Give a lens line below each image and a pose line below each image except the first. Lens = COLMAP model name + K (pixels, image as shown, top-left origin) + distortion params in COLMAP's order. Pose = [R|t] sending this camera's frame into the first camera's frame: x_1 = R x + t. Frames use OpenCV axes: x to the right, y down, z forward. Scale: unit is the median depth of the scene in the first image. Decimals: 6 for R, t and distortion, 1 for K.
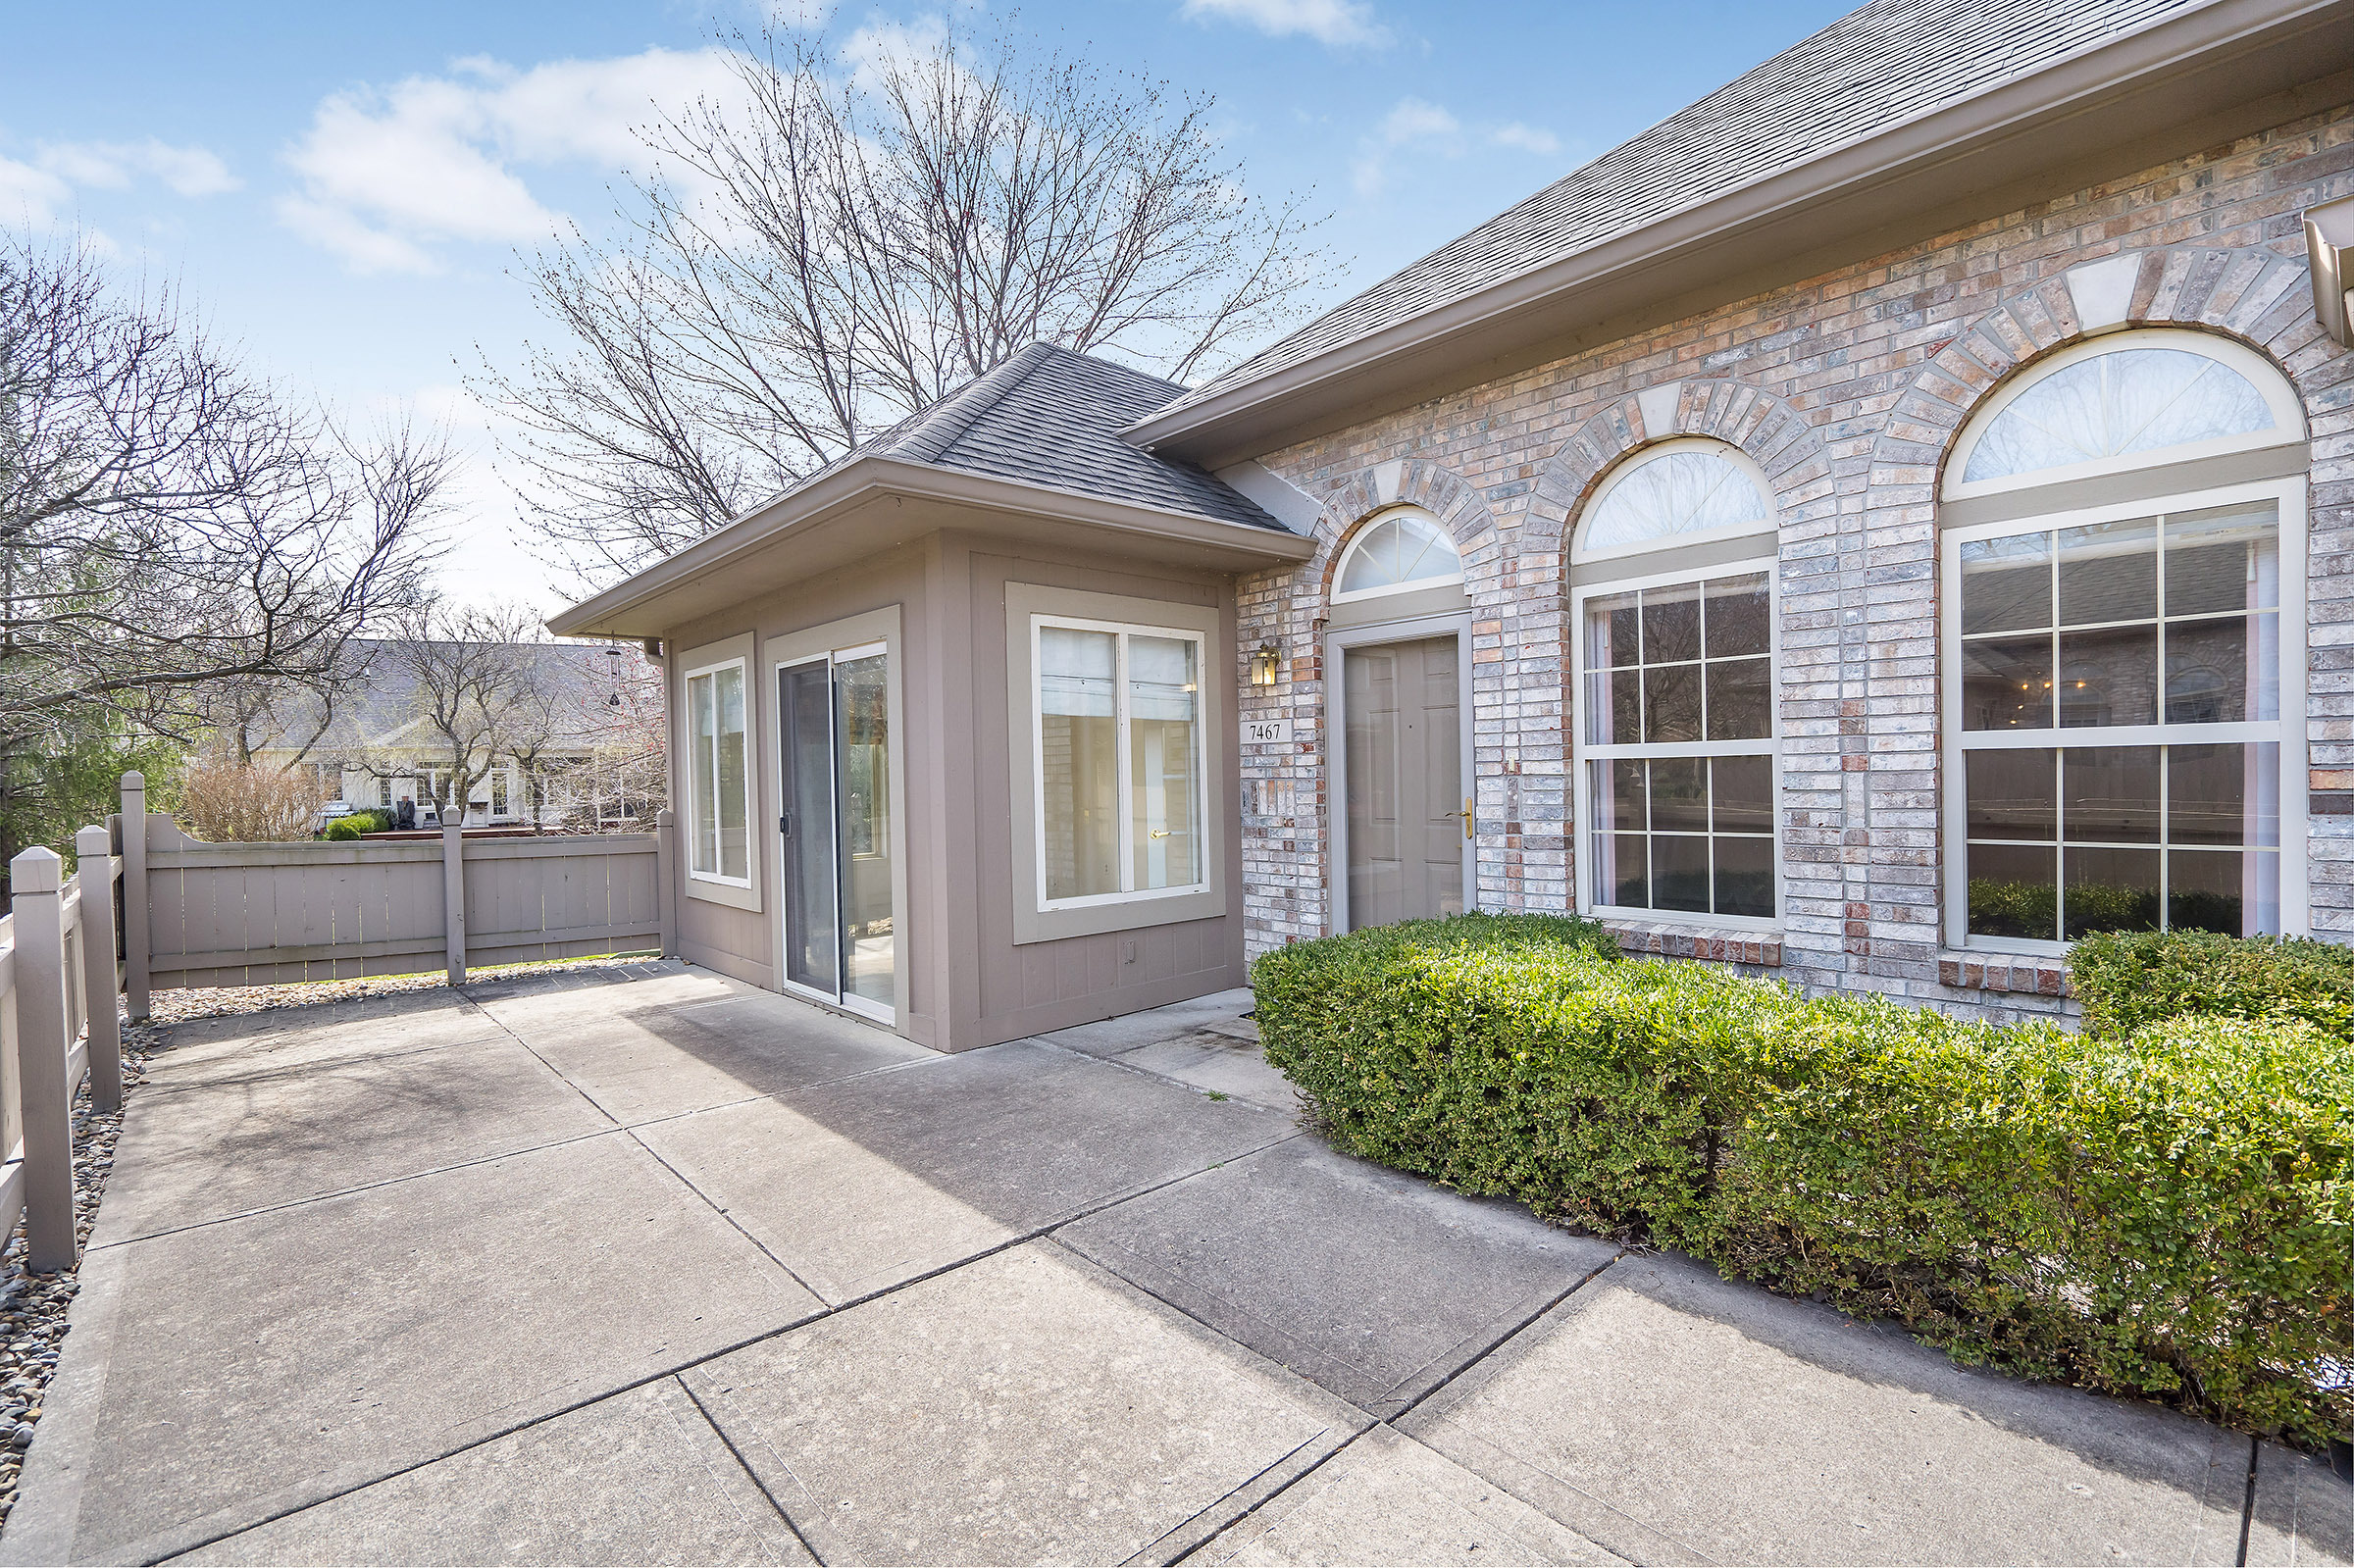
lens RADIAL K [[1075.5, 0, 1181.4], [0, 1075.5, 793.5], [0, 0, 1]] dist [-0.000919, 0.001365]
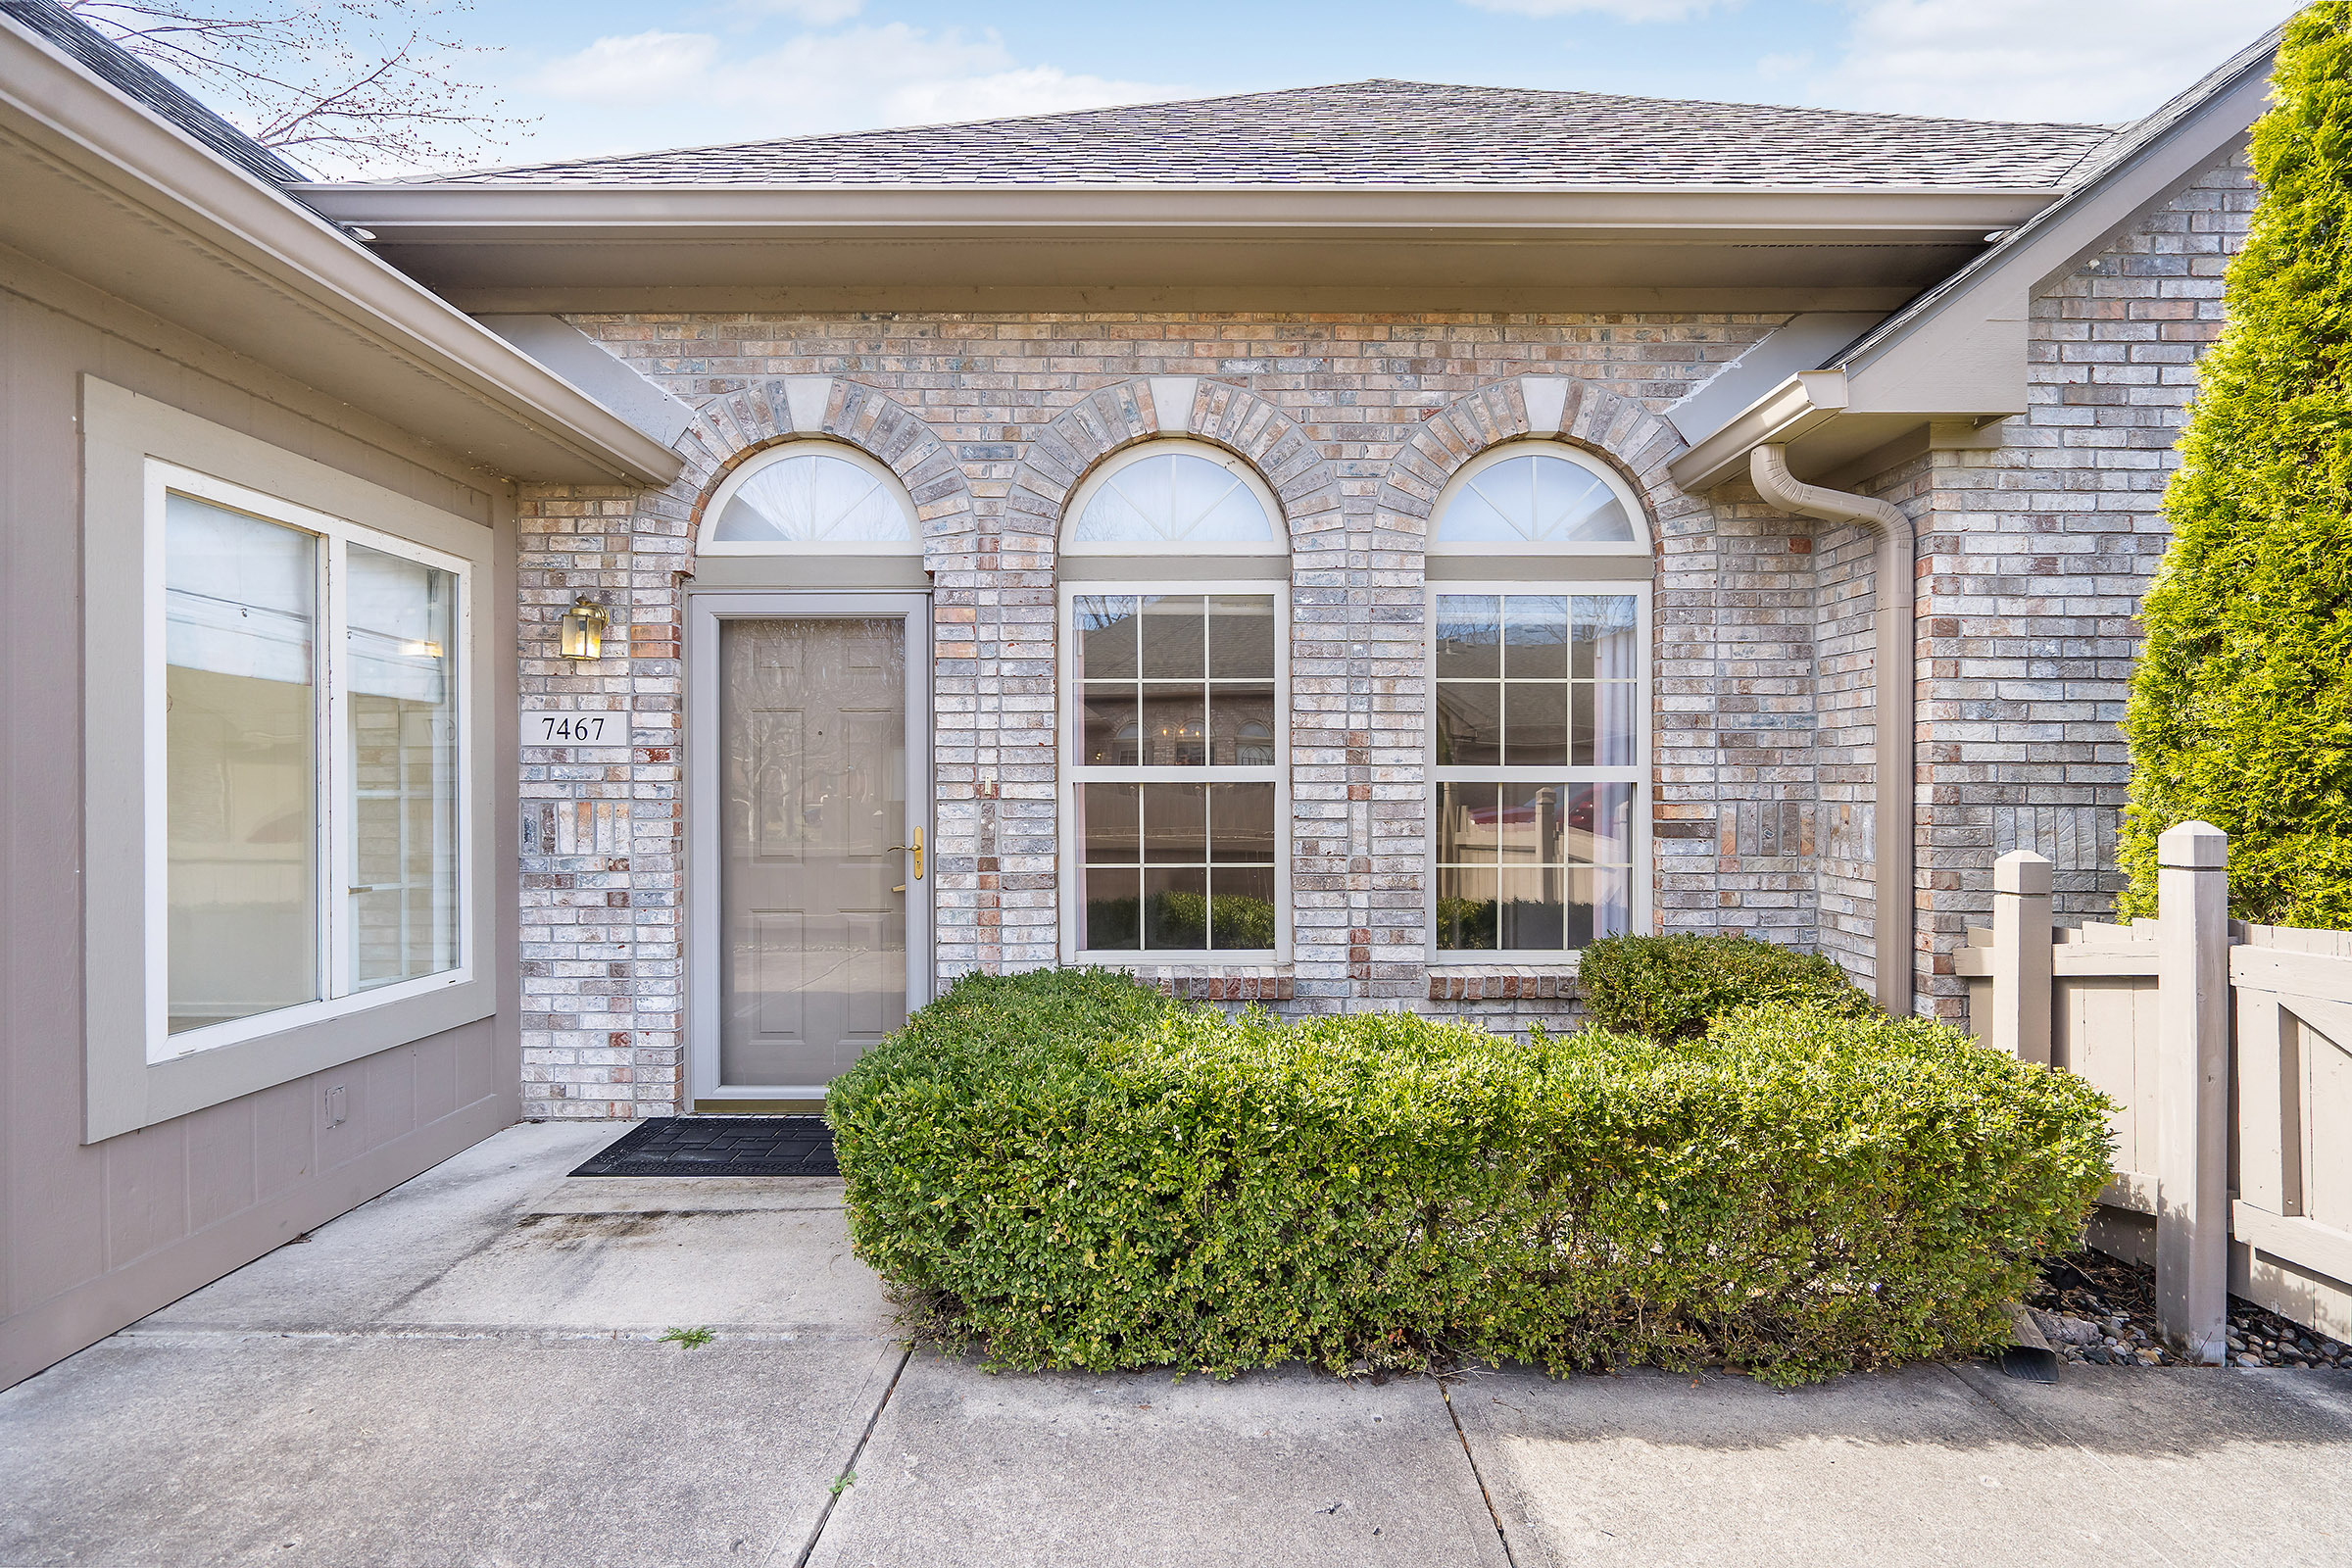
lens RADIAL K [[1076.0, 0, 1186.3], [0, 1076.0, 790.4], [0, 0, 1]] dist [-0.013013, 0.011571]
pose [[0.669562, 0.020138, 0.742483, -0.204837], [-0.000545, 0.999645, -0.026621, -0.002299], [-0.742756, 0.017420, 0.669336, 0.358863]]
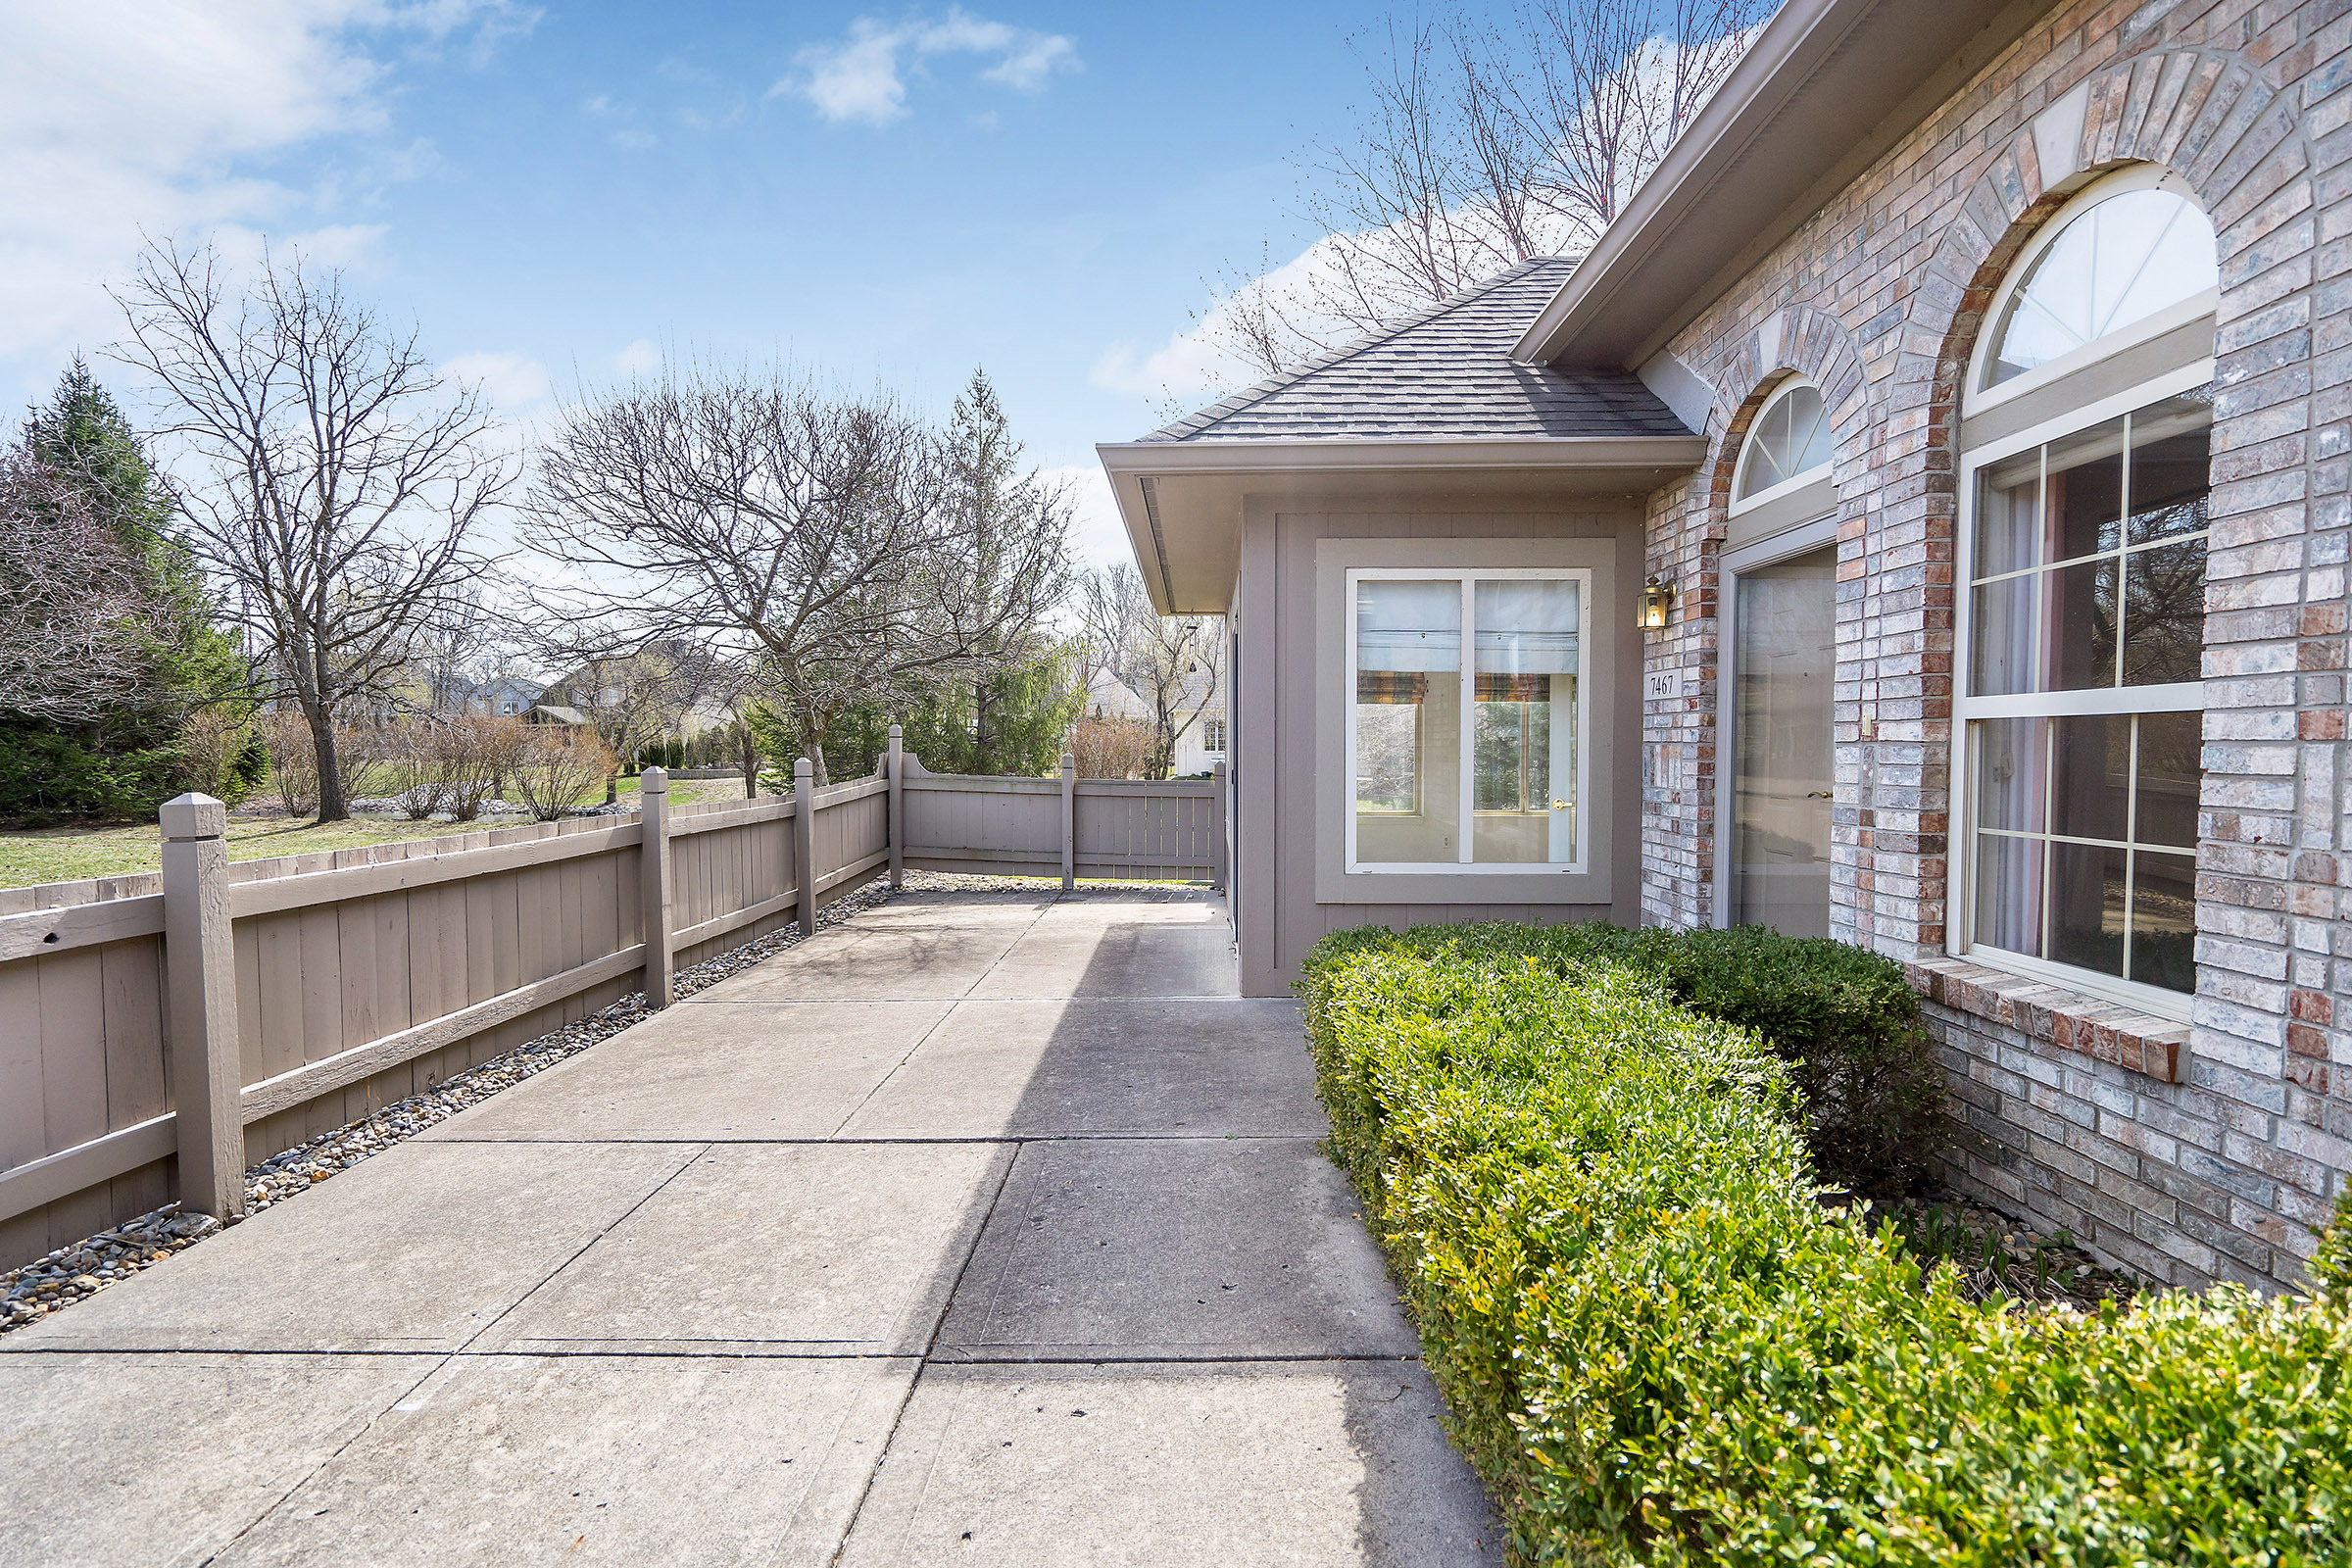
lens RADIAL K [[1081.8, 0, 1173.9], [0, 1081.8, 793.5], [0, 0, 1]] dist [0.001933, 0.000611]
pose [[0.725302, 0.049258, -0.686666, 0.483831], [-0.024806, 0.998659, 0.045438, -0.004494], [0.687984, -0.015923, 0.725551, 0.194633]]
